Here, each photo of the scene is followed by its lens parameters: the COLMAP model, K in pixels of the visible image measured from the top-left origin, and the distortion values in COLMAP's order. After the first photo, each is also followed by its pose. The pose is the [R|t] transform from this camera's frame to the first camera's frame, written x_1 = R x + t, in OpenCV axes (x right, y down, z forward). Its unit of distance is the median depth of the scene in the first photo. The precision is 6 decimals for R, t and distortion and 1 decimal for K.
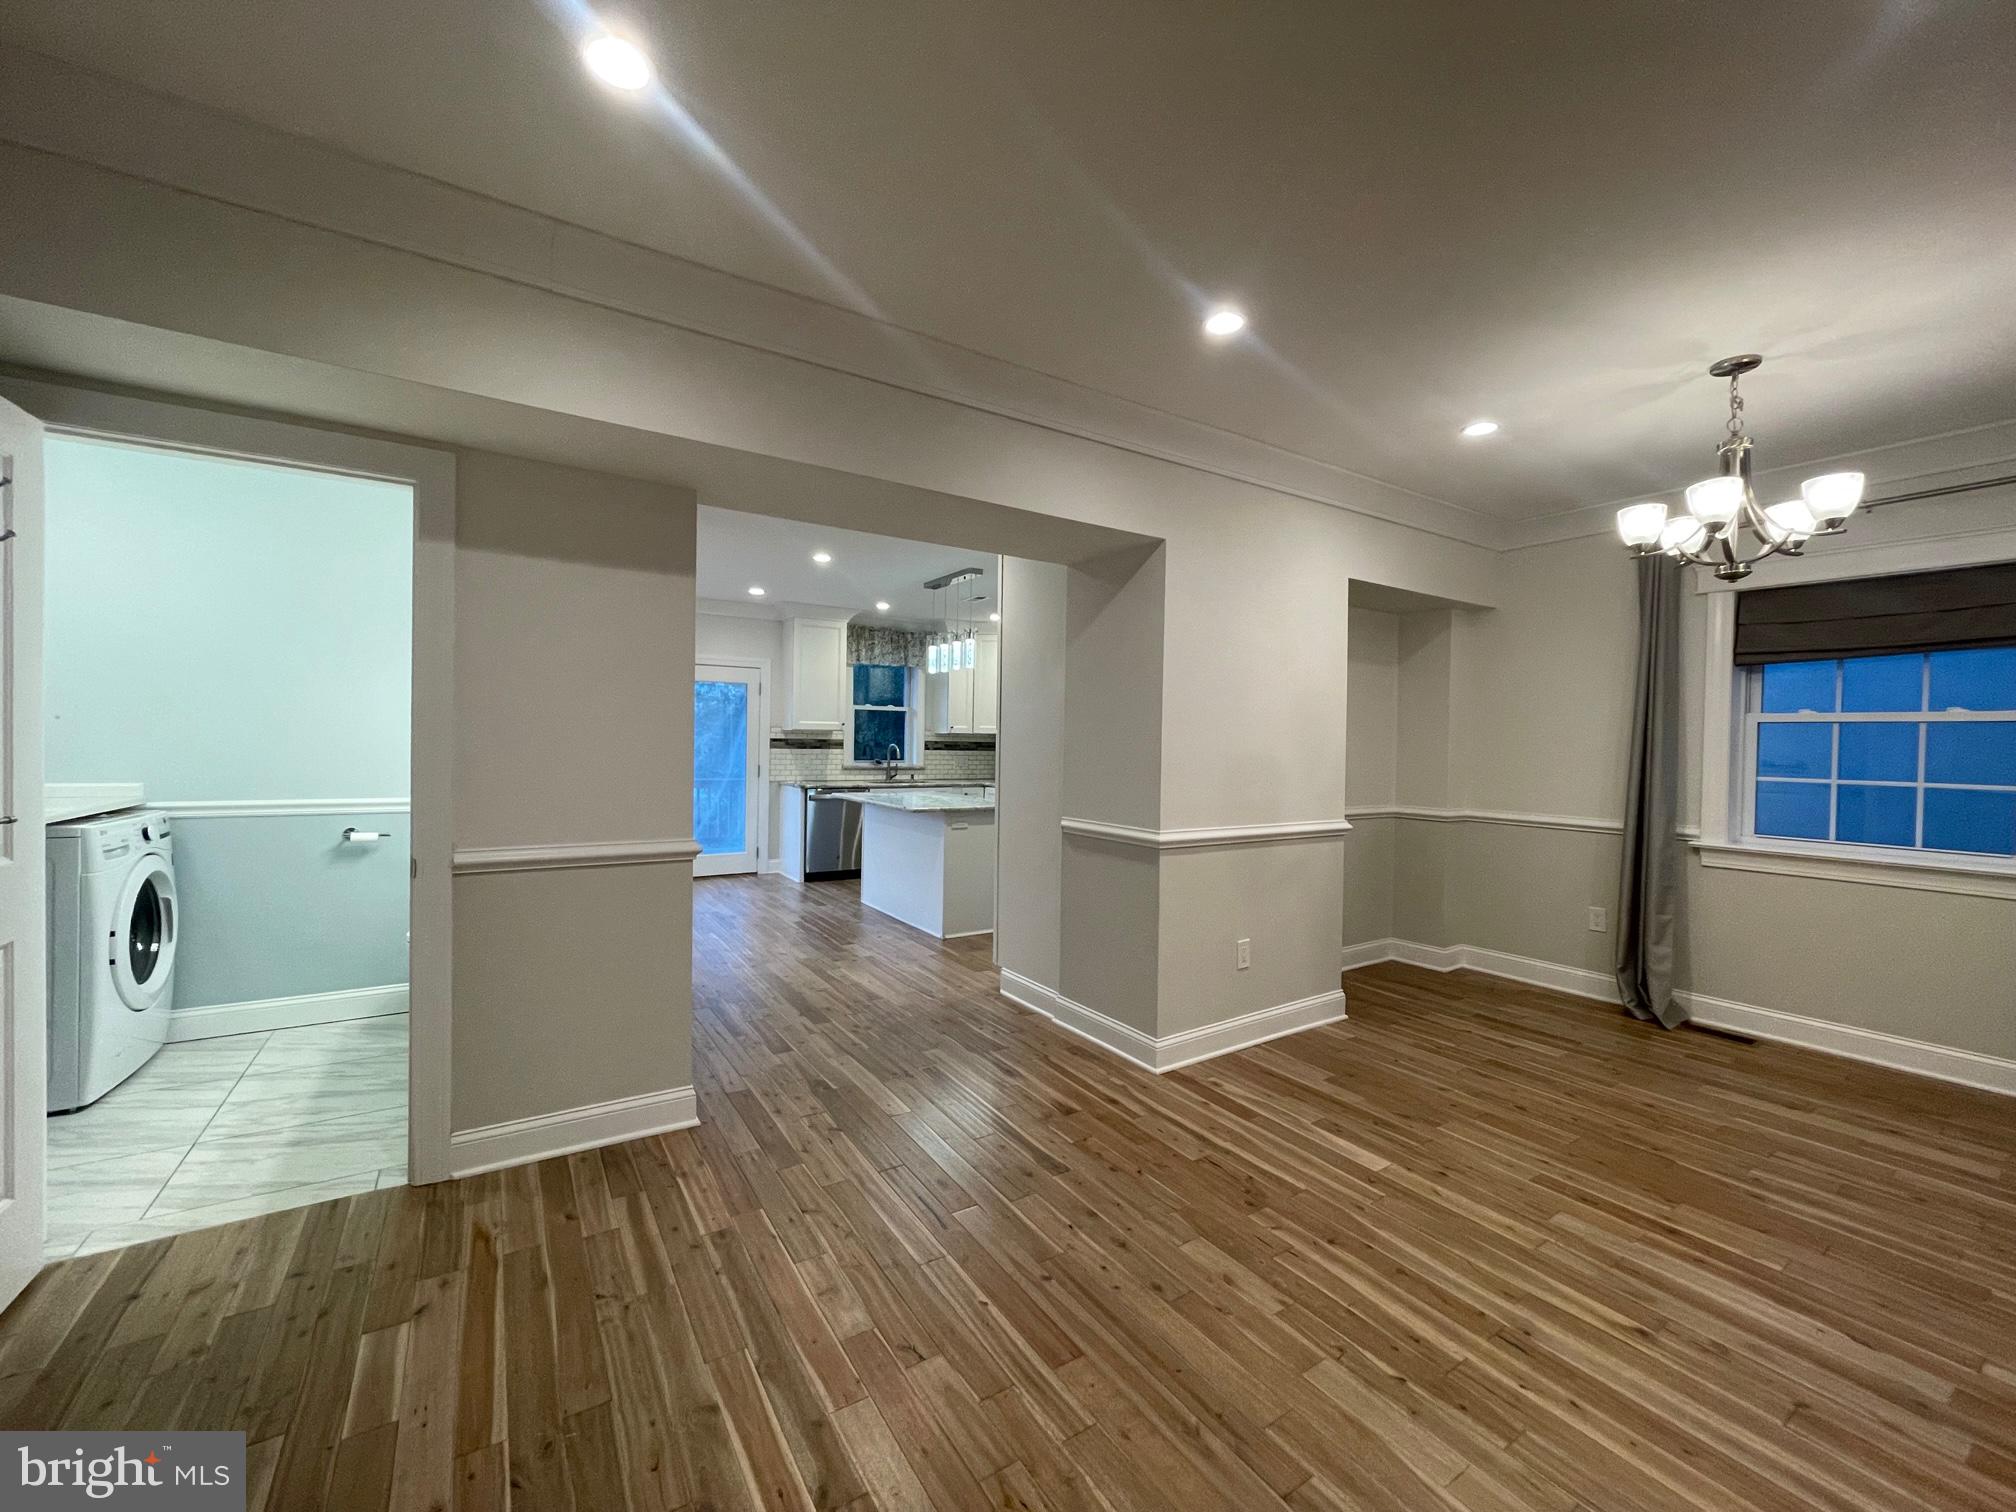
lens RADIAL K [[815.3, 0, 1008.6], [0, 815.3, 756.5], [0, 0, 1]] dist [-0.001941, -0.000499]
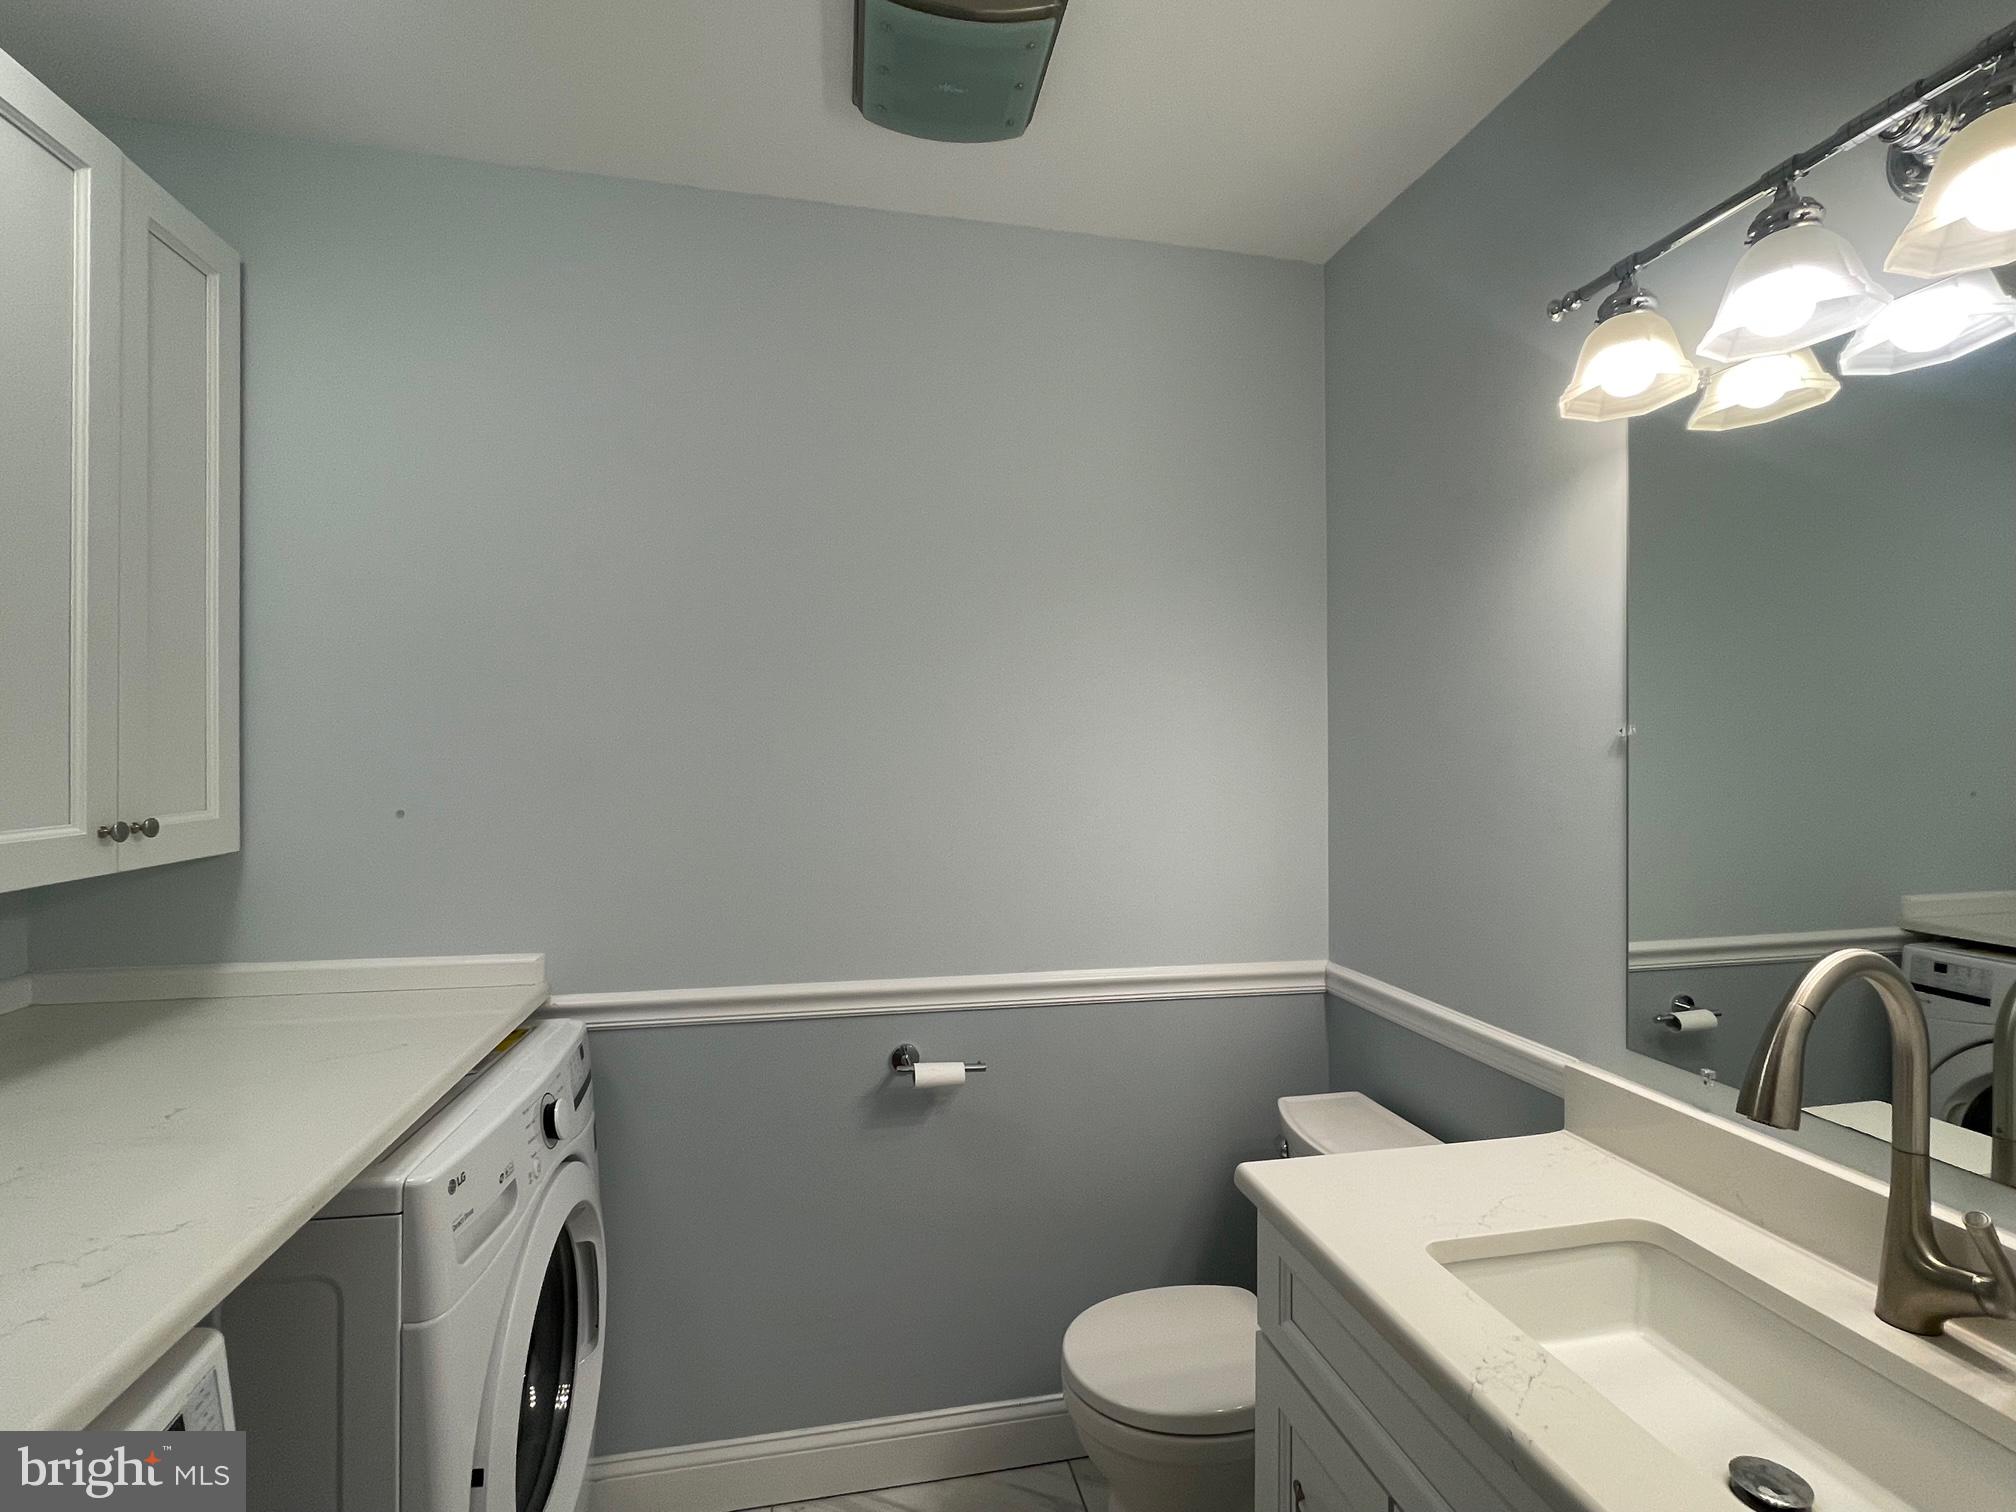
lens RADIAL K [[945.8, 0, 1007.4], [0, 945.8, 757.3], [0, 0, 1]] dist [0.001286, 0.000057]
pose [[0.936815, -0.015952, -0.349462, -0.679904], [0.008297, 0.999692, -0.023392, -0.066650], [0.349727, 0.019014, 0.936659, 0.633851]]
